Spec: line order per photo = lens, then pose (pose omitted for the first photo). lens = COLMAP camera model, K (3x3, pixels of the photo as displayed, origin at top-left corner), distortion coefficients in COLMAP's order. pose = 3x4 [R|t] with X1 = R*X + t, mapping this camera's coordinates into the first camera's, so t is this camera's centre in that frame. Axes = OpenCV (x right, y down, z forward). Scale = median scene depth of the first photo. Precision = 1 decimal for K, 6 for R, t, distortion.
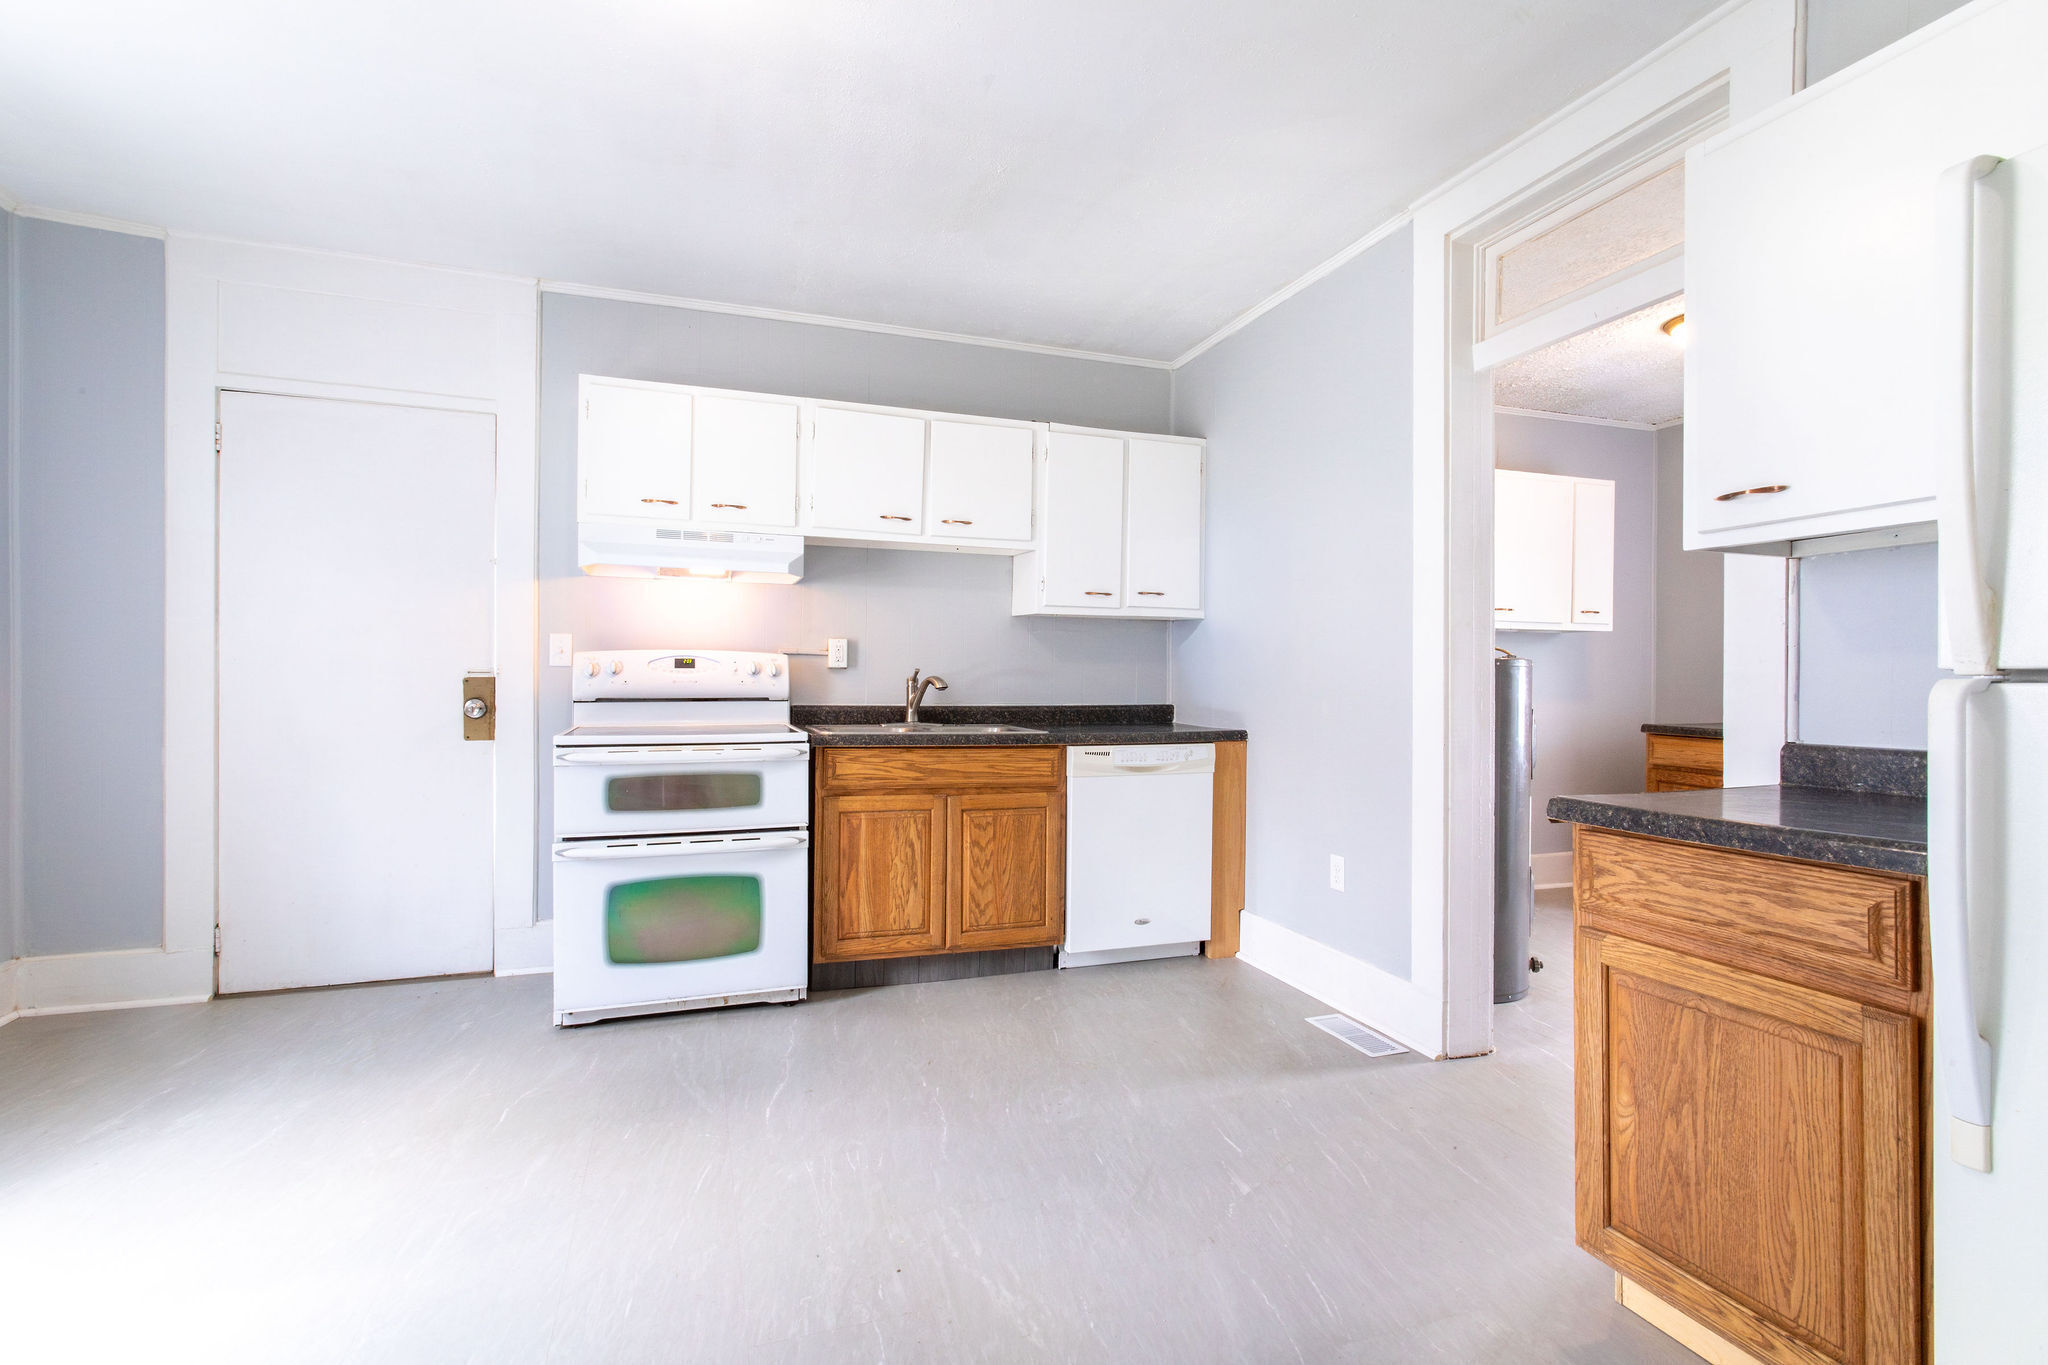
lens RADIAL K [[957.6, 0, 1036.9], [0, 957.6, 673.4], [0, 0, 1]] dist [-0.001770, 0.000865]
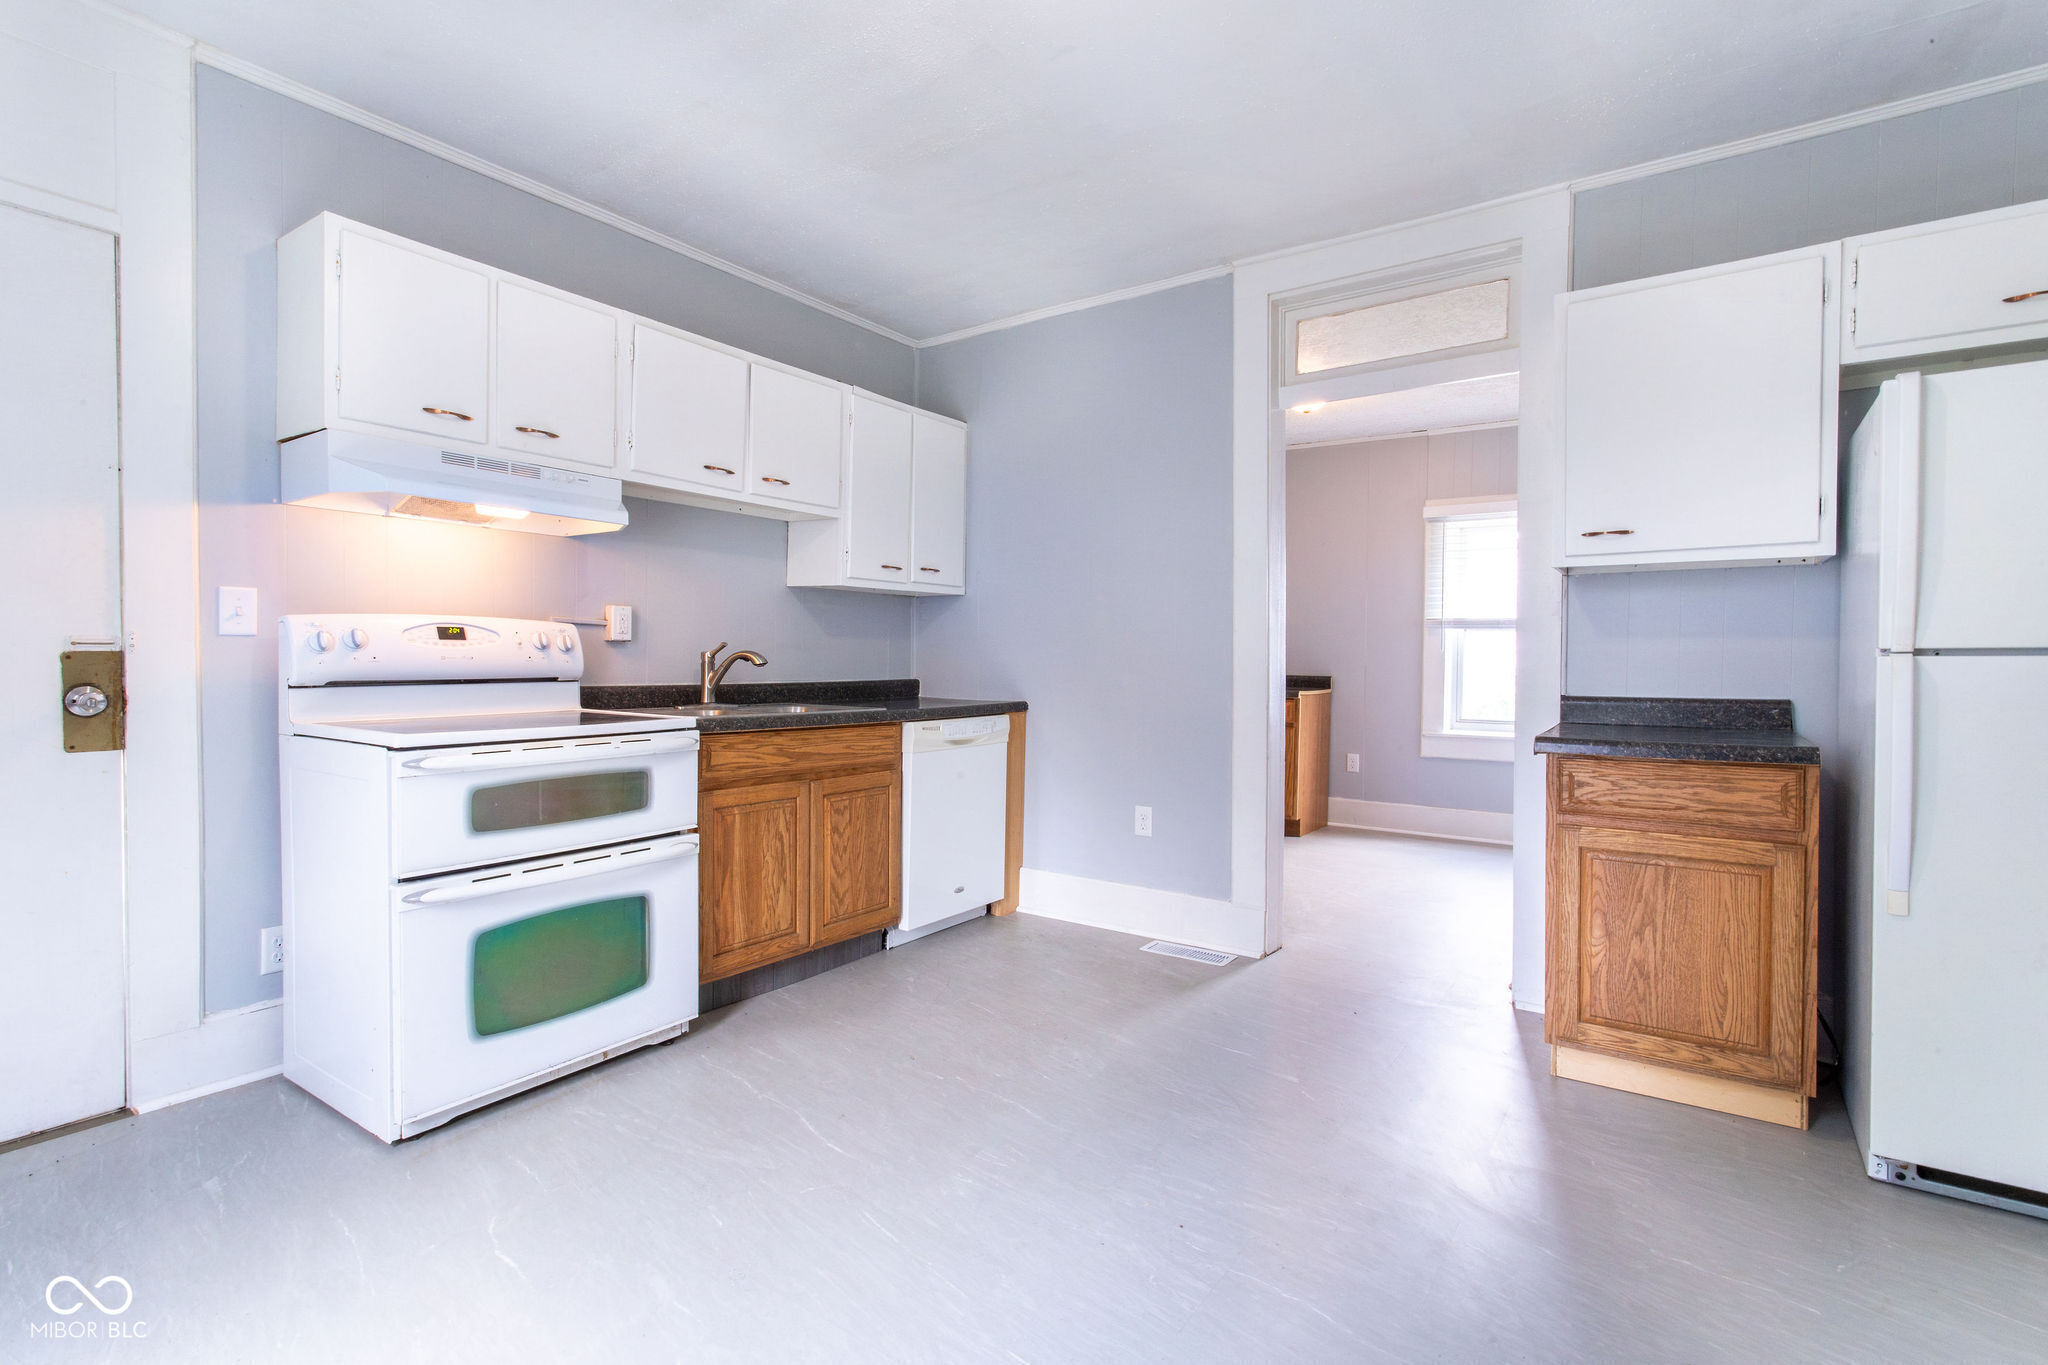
lens RADIAL K [[947.1, 0, 1026.8], [0, 947.1, 673.8], [0, 0, 1]] dist [0.001981, 0.000314]
pose [[0.820093, -0.011933, 0.572106, -0.482749], [-0.003360, 0.999665, 0.025668, 0.000890], [-0.572221, -0.022972, 0.819778, 0.151018]]
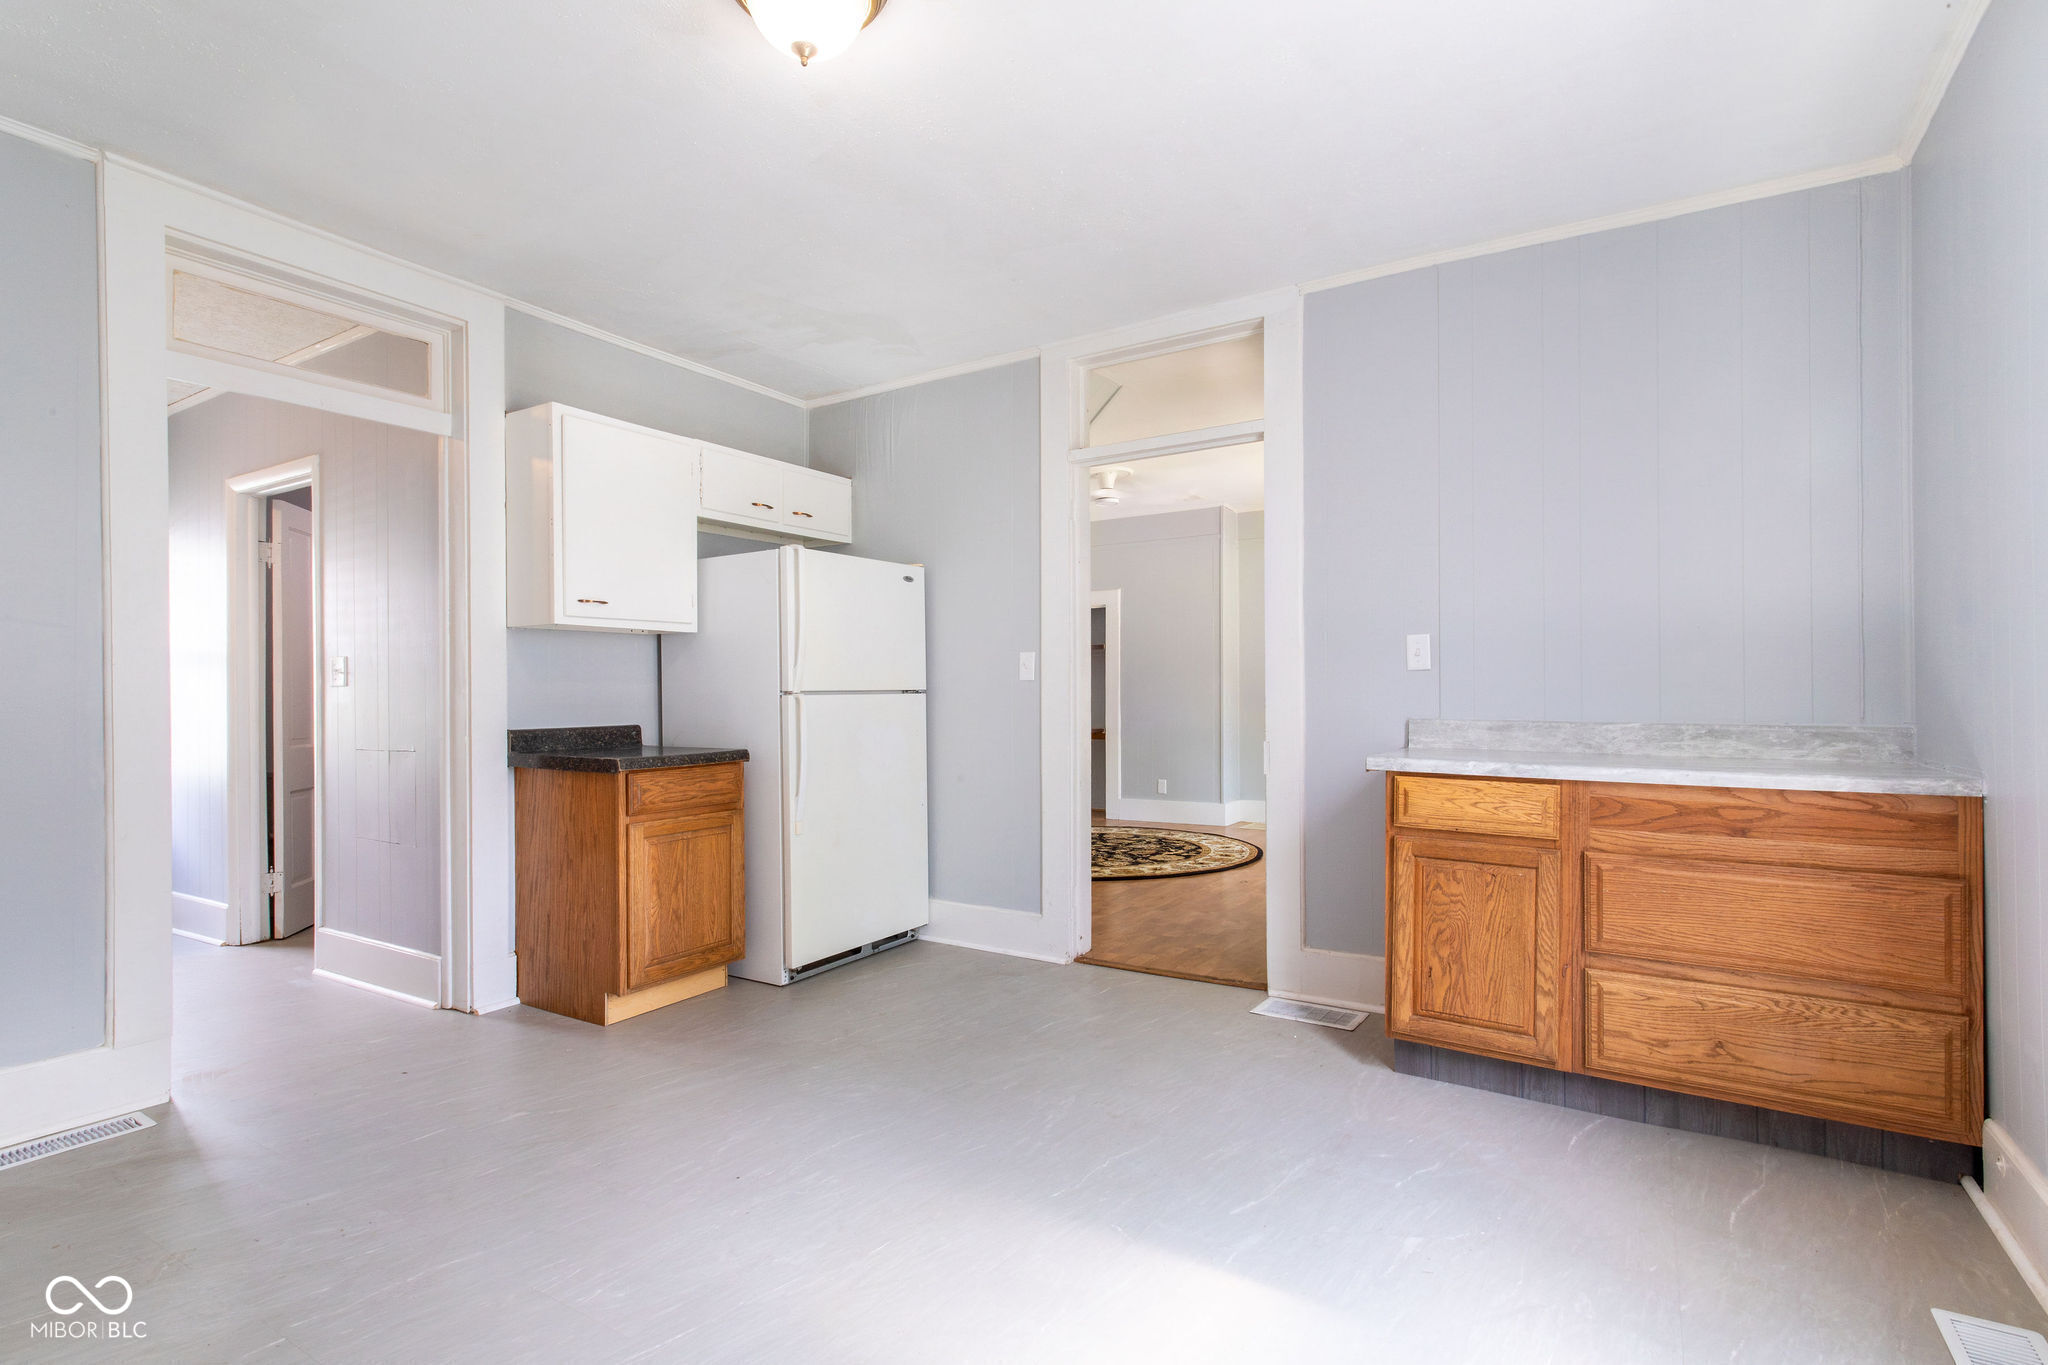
lens RADIAL K [[987.5, 0, 1000.0], [0, 987.5, 686.9], [0, 0, 1]] dist [-0.002317, -0.000546]
pose [[-0.600284, 0.007324, 0.799753, -0.763082], [-0.001282, 0.999948, -0.010120, 0.005382], [-0.799786, -0.007100, -0.600244, 0.839769]]
